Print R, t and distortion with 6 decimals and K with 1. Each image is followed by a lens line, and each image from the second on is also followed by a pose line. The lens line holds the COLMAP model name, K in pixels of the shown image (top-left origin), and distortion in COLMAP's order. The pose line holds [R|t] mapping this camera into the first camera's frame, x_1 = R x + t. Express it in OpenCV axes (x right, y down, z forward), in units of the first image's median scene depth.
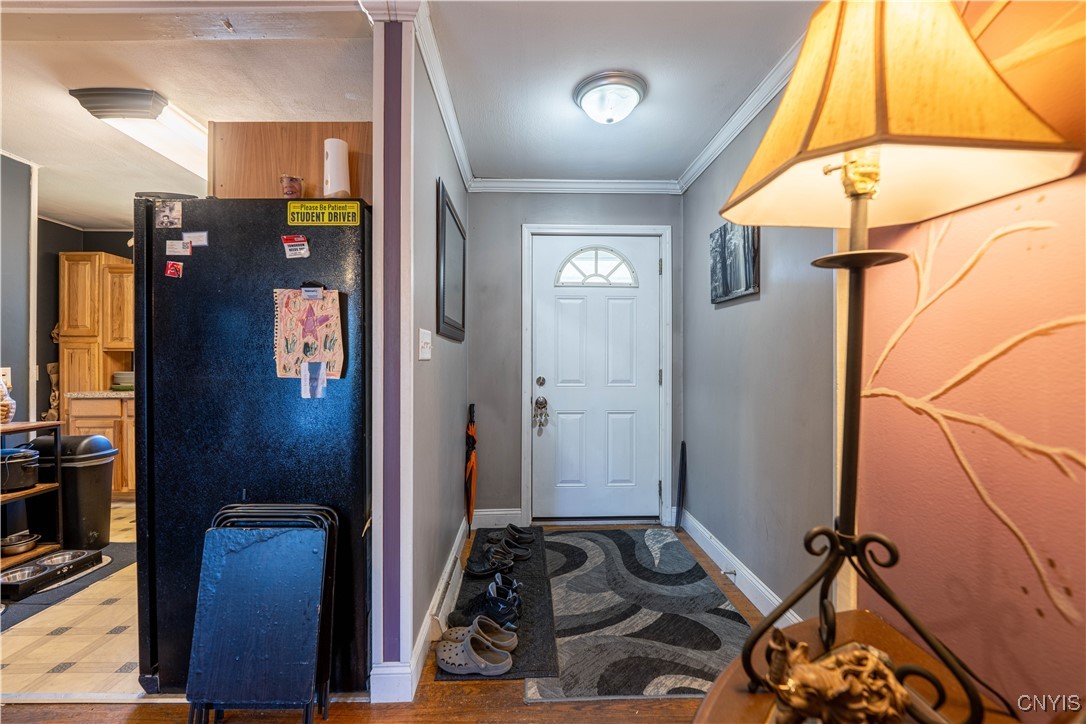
lens RADIAL K [[453.6, 0, 589.6], [0, 453.6, 359.8], [0, 0, 1]] dist [-0.007215, -0.002340]
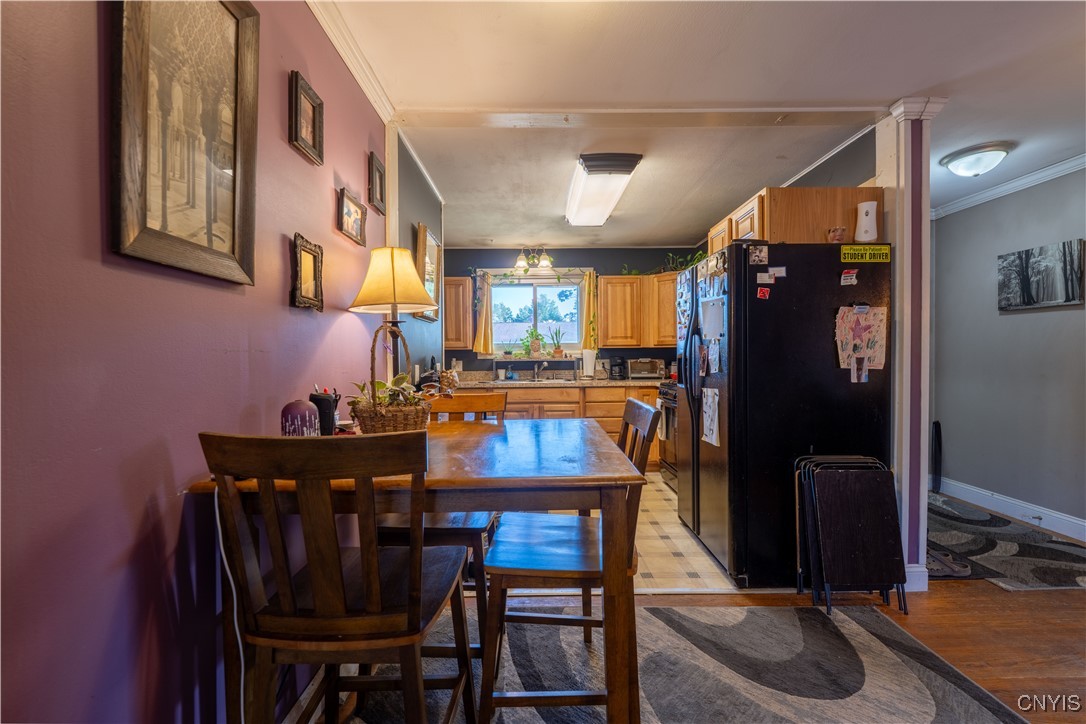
lens RADIAL K [[453.6, 0, 530.4], [0, 453.6, 360.9], [0, 0, 1]] dist [-0.007215, -0.002340]
pose [[0.999795, -0.004893, -0.019665, -1.629209], [0.005081, 0.999942, 0.009516, -0.002738], [0.019618, -0.009614, 0.999761, -0.457686]]
